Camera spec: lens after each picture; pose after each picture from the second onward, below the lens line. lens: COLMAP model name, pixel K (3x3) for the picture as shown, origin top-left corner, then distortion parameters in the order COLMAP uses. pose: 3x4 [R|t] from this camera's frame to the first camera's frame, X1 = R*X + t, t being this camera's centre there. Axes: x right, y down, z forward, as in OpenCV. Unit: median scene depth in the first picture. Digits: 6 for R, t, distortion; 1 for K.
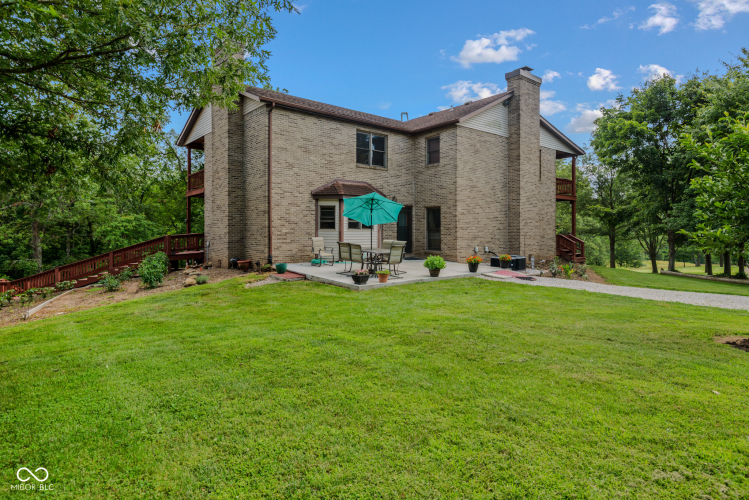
lens RADIAL K [[409.4, 0, 374.5], [0, 409.4, 250.0], [0, 0, 1]] dist [0.000919, 0.000113]
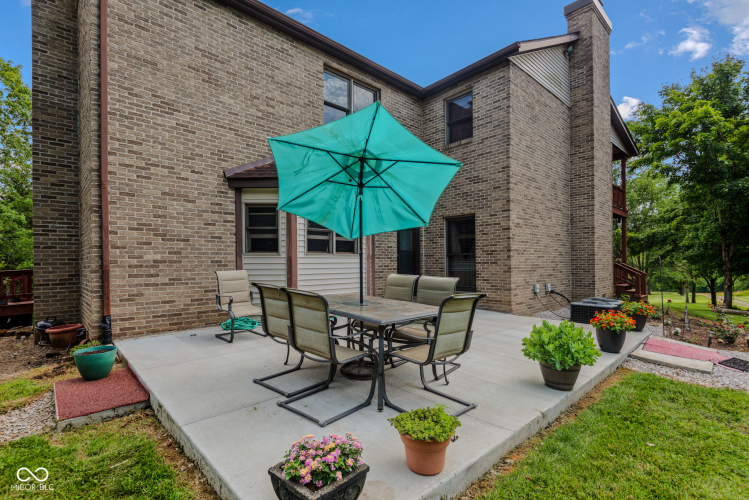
lens RADIAL K [[340.1, 0, 372.3], [0, 340.1, 264.4], [0, 0, 1]] dist [0.030354, 0.000035]
pose [[0.997931, -0.010231, 0.063479, -0.013128], [0.013207, 0.998825, -0.046637, -0.017726], [-0.062927, 0.047379, 0.996893, 0.589478]]
